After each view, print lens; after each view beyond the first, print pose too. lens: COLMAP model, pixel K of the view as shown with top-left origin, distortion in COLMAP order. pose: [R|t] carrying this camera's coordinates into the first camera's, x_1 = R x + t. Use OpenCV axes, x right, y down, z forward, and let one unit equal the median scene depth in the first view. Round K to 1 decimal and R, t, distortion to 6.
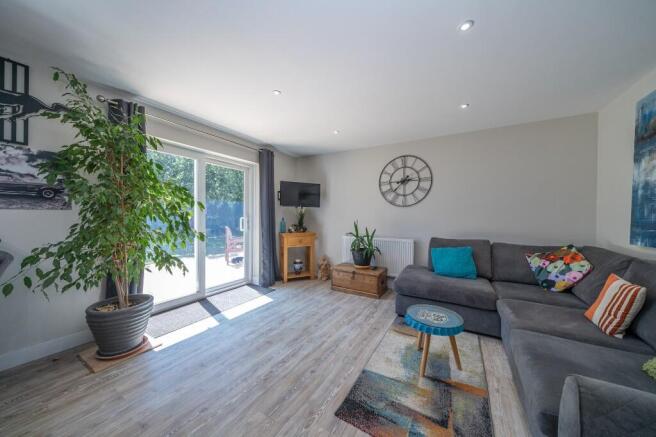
lens RADIAL K [[224.5, 0, 328.0], [0, 224.5, 218.5], [0, 0, 1]] dist [0.000146, 0.000026]
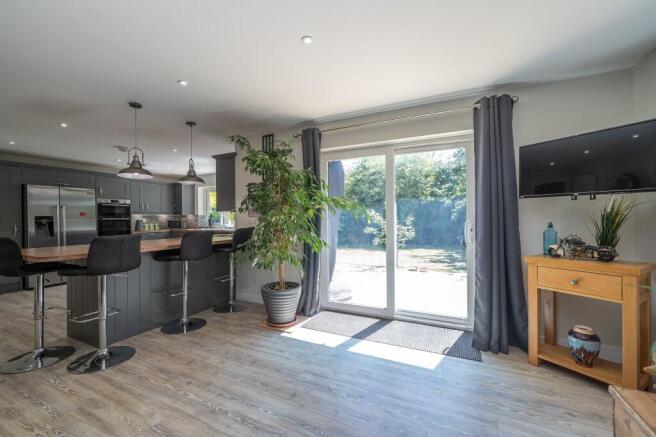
lens RADIAL K [[260.0, 0, 328.0], [0, 260.0, 218.5], [0, 0, 1]] dist [-0.000703, -0.000002]
pose [[0.101288, -0.009026, -0.994816, 0.434347], [-0.005398, 0.999939, -0.009622, -0.007018], [0.994842, 0.006345, 0.101233, 0.760964]]
